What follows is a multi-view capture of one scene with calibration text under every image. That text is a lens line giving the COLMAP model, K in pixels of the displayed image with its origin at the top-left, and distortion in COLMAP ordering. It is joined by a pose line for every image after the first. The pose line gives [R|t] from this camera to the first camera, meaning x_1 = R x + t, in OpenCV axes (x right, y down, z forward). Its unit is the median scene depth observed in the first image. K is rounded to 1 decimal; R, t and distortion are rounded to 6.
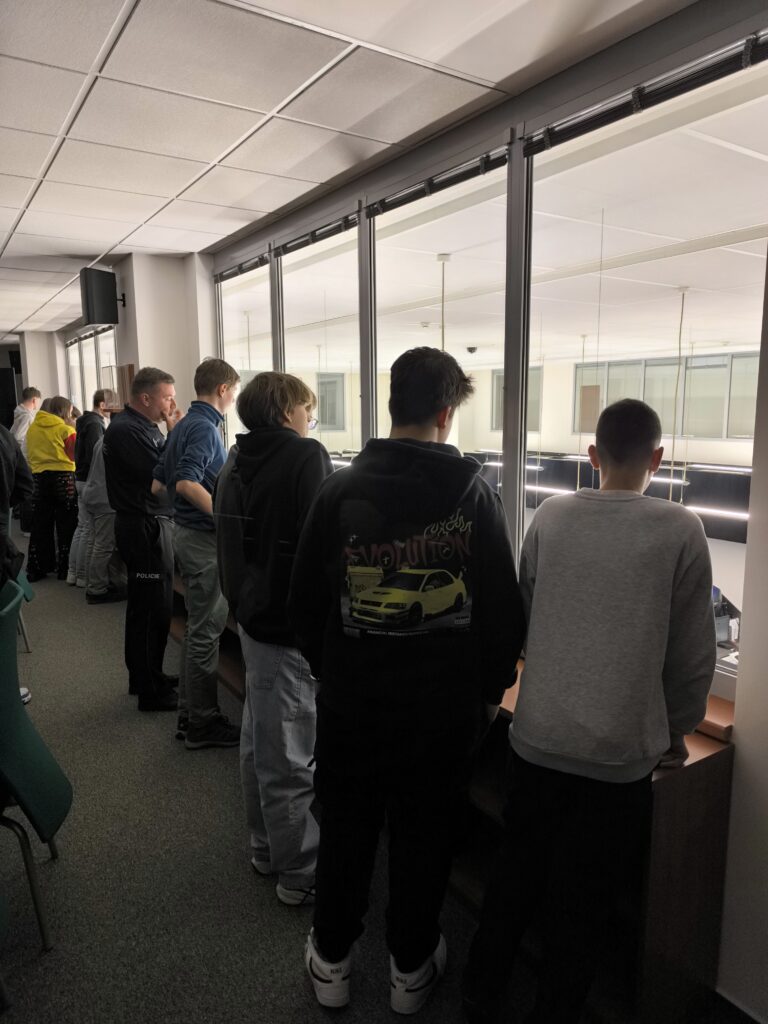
lens RADIAL K [[696.1, 0, 377.6], [0, 696.1, 514.1], [0, 0, 1]] dist [-0.004049, -0.002859]
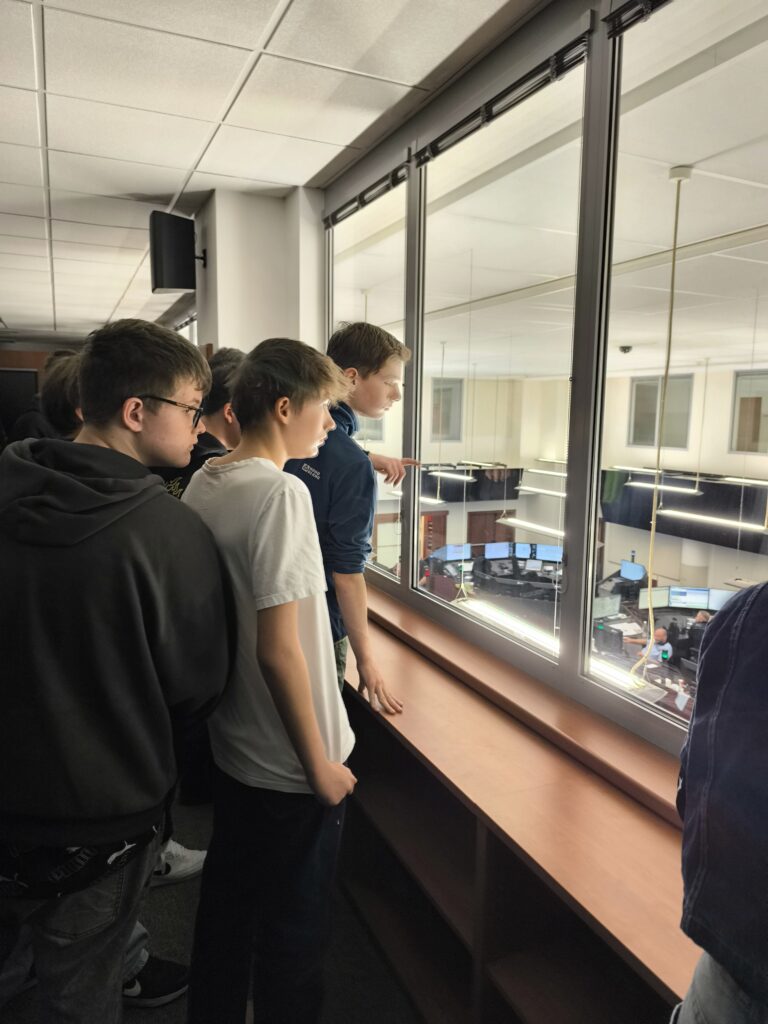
lens RADIAL K [[696.1, 0, 385.9], [0, 696.1, 510.1], [0, 0, 1]] dist [-0.004049, -0.002859]
pose [[0.989620, 0.041653, -0.137540, -0.061711], [-0.044358, 0.998877, -0.016659, -0.035822], [0.136691, 0.022587, 0.990356, 0.307301]]
